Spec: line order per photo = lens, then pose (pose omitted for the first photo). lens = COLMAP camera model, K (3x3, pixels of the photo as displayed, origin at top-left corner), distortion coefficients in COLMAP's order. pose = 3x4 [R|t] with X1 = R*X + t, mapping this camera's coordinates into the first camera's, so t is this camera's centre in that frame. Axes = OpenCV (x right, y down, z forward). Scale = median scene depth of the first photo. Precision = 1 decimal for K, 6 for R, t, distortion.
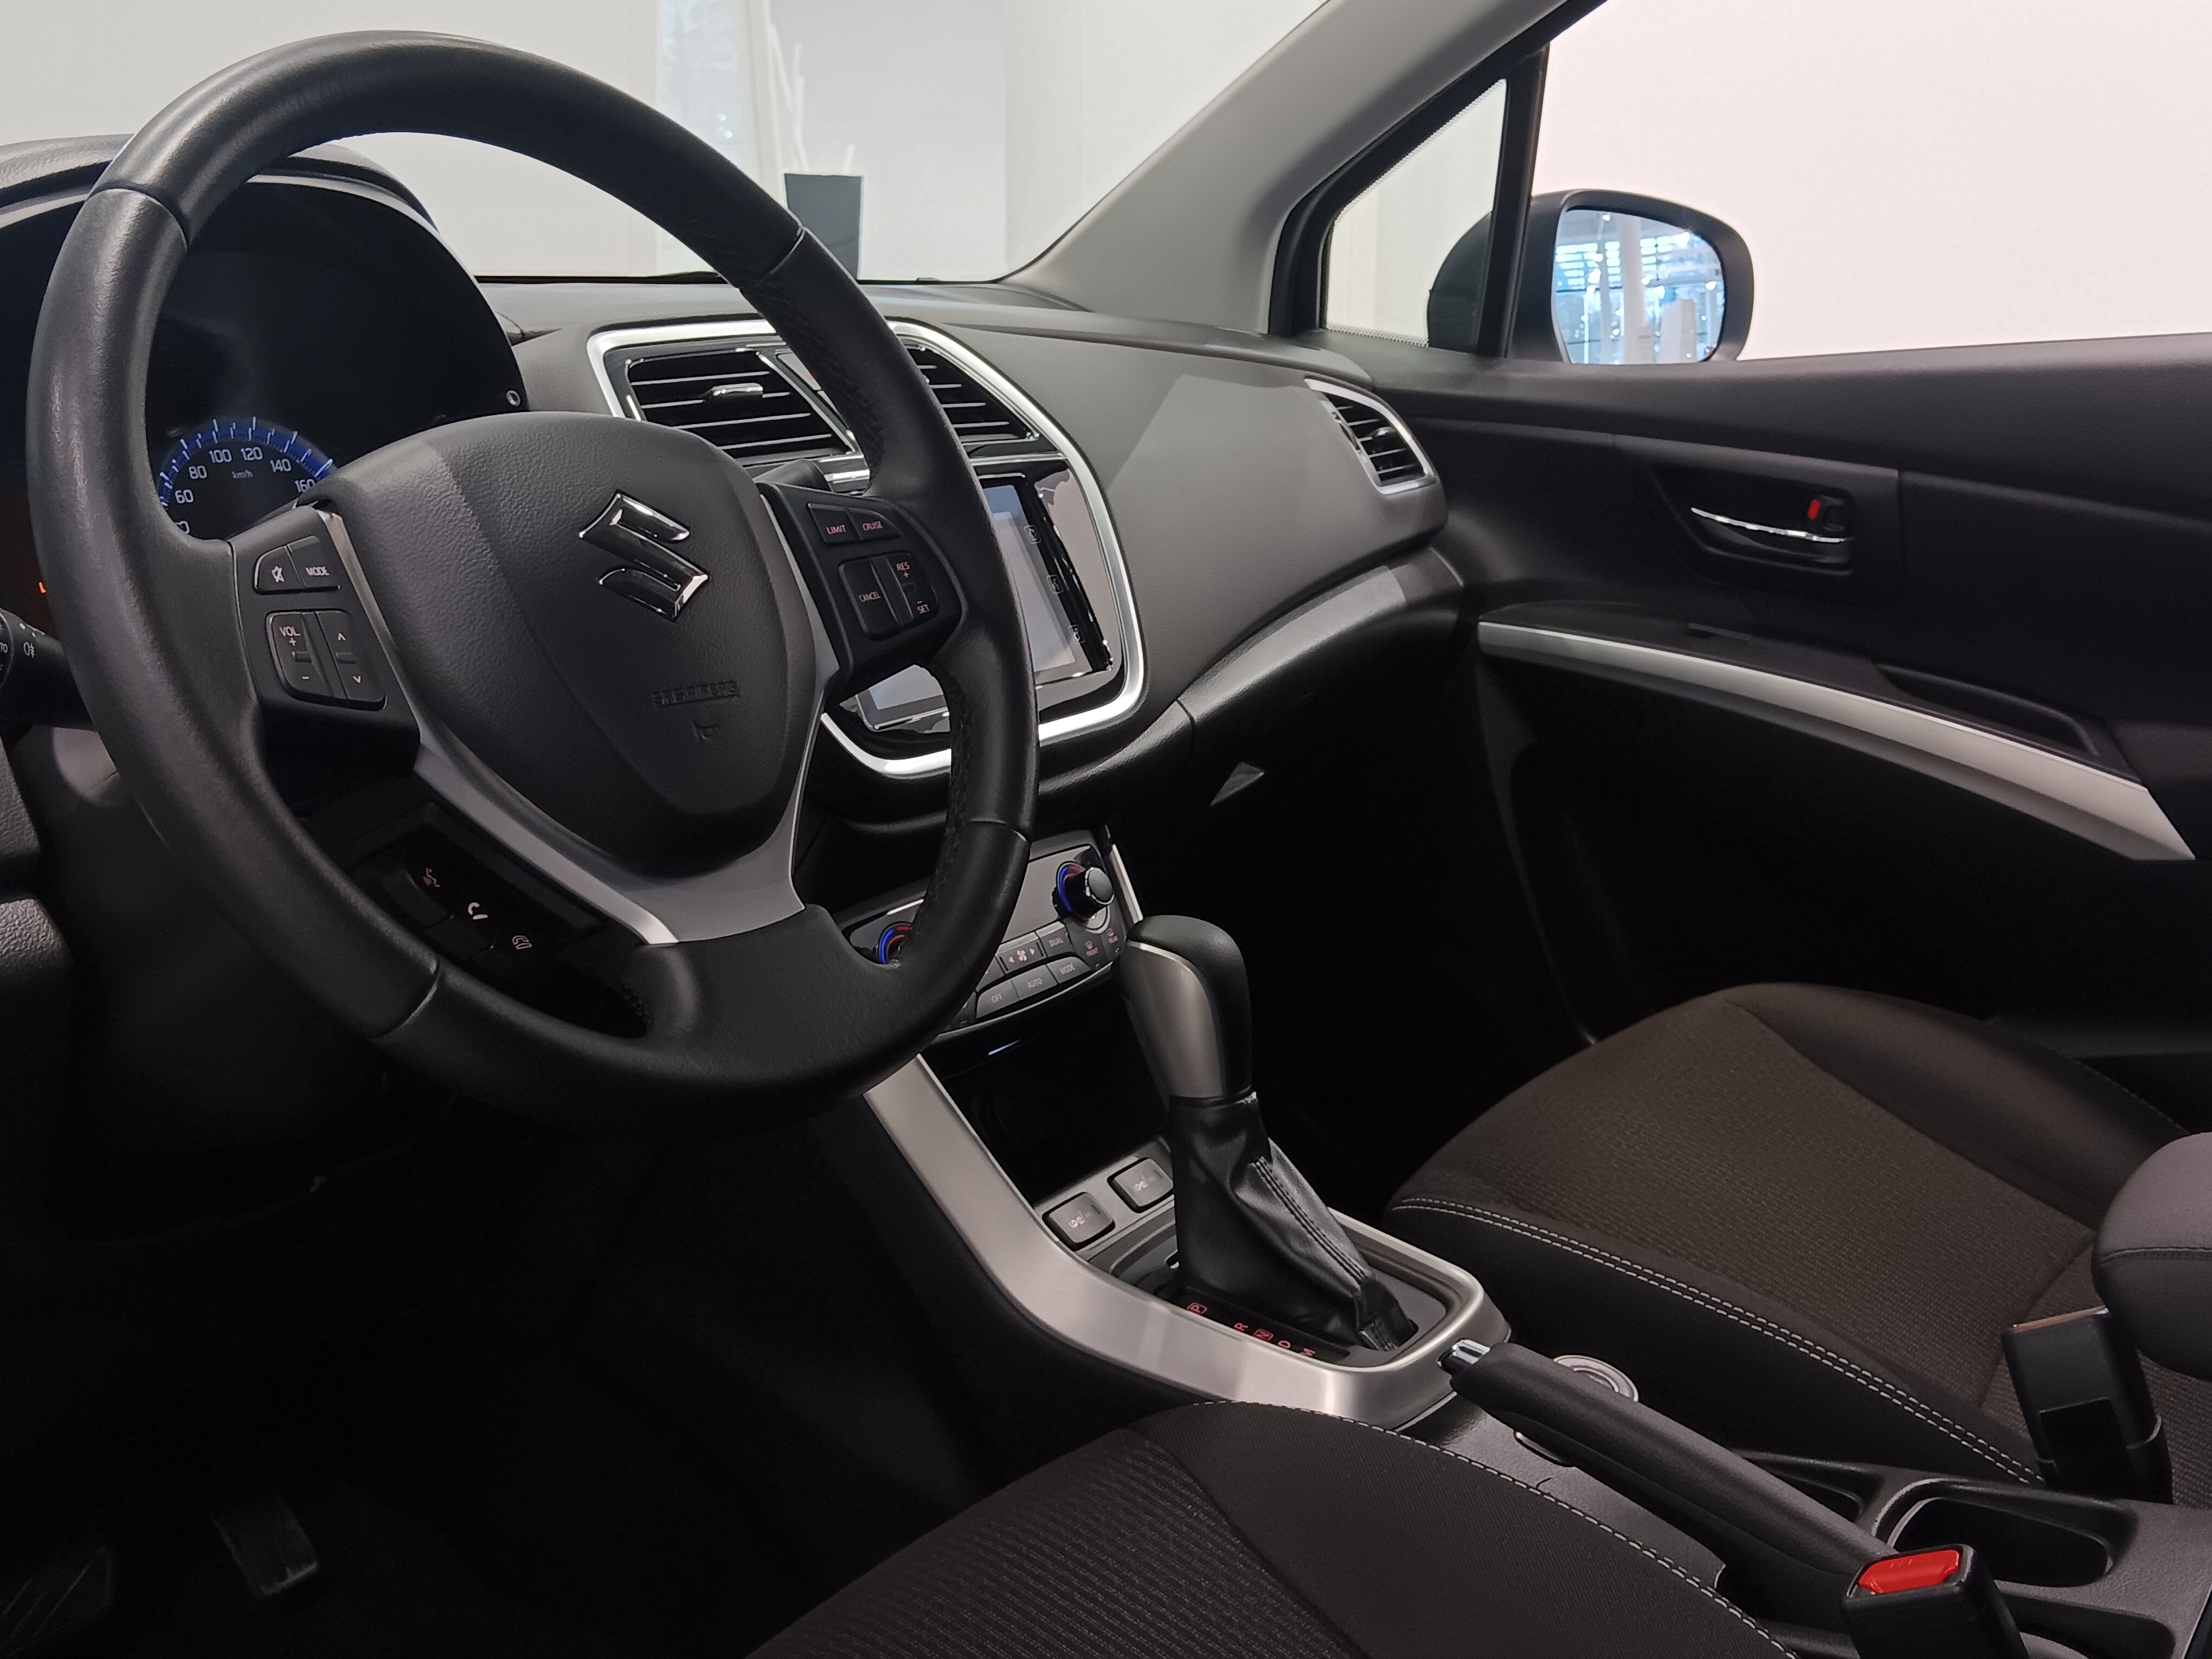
lens RADIAL K [[2558.5, 0, 1106.0], [0, 2558.5, 829.5], [0, 0, 1]] dist [0.165503, -0.449985]
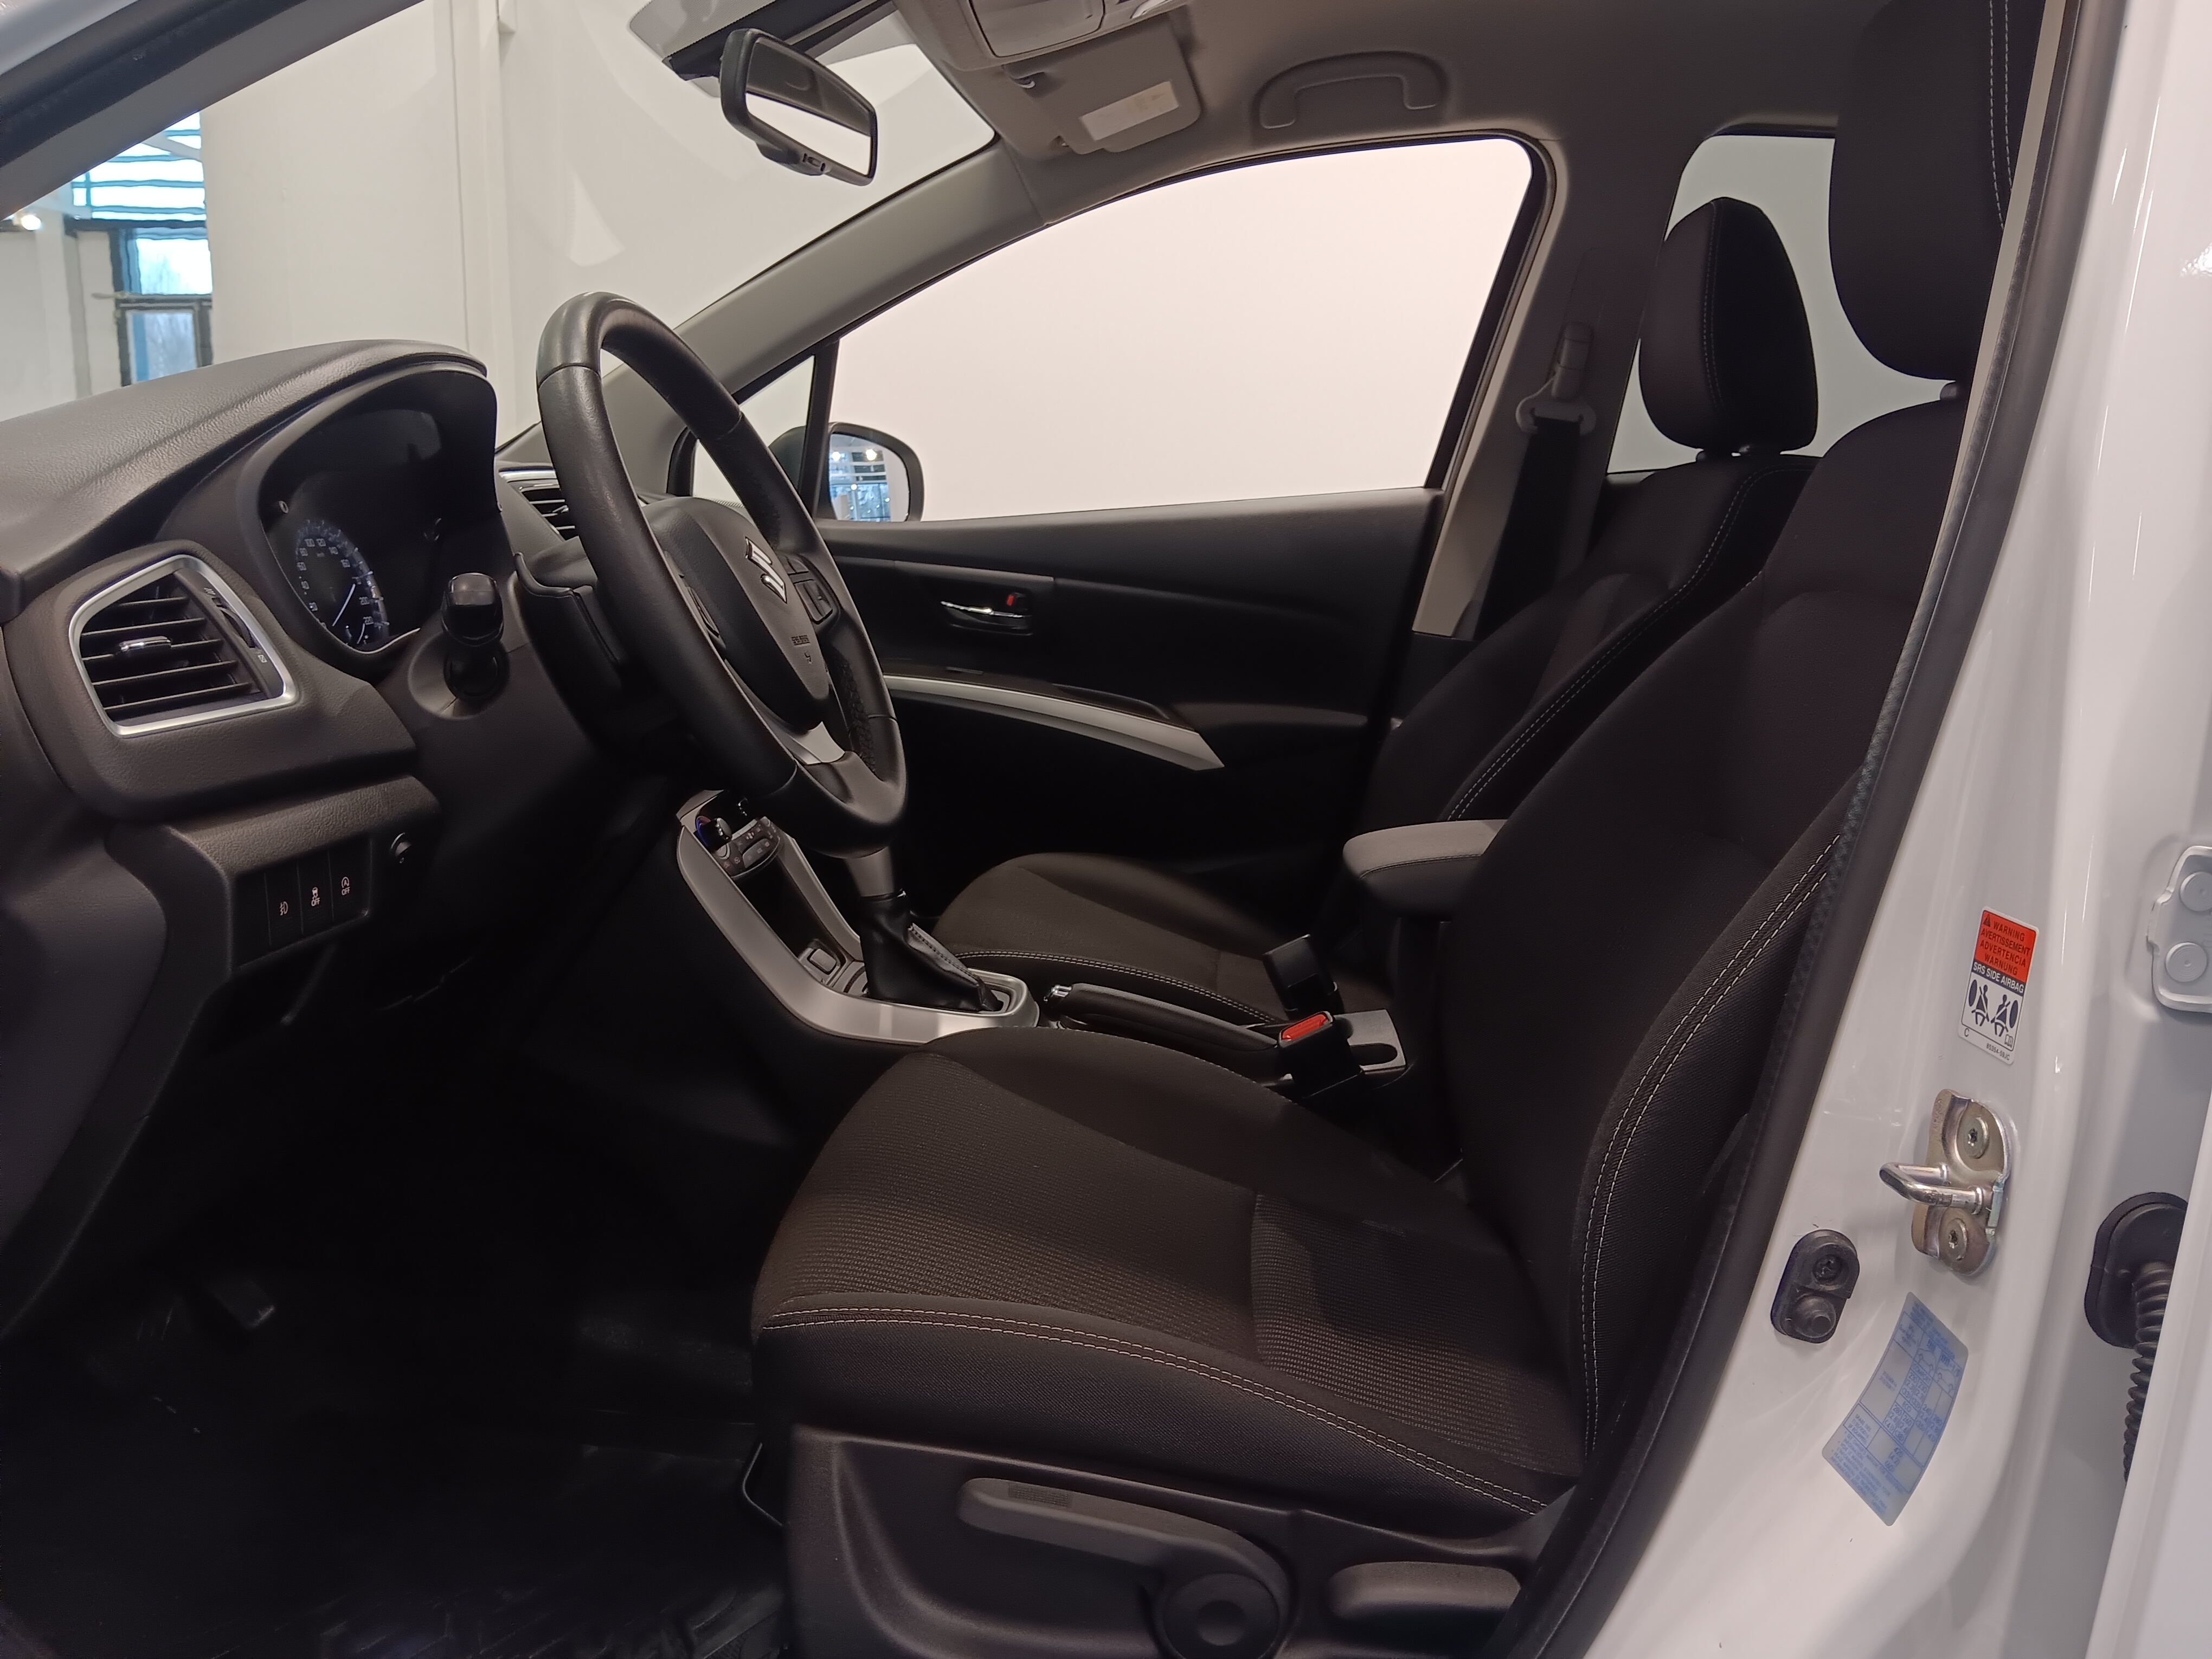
lens RADIAL K [[2558.5, 0, 1106.0], [0, 2558.5, 829.5], [0, 0, 1]] dist [0.165503, -0.449985]
pose [[0.795187, -0.055744, 0.603797, -0.797598], [0.118855, 0.990778, -0.065059, 0.167585], [-0.594602, 0.123498, 0.794479, -0.469681]]
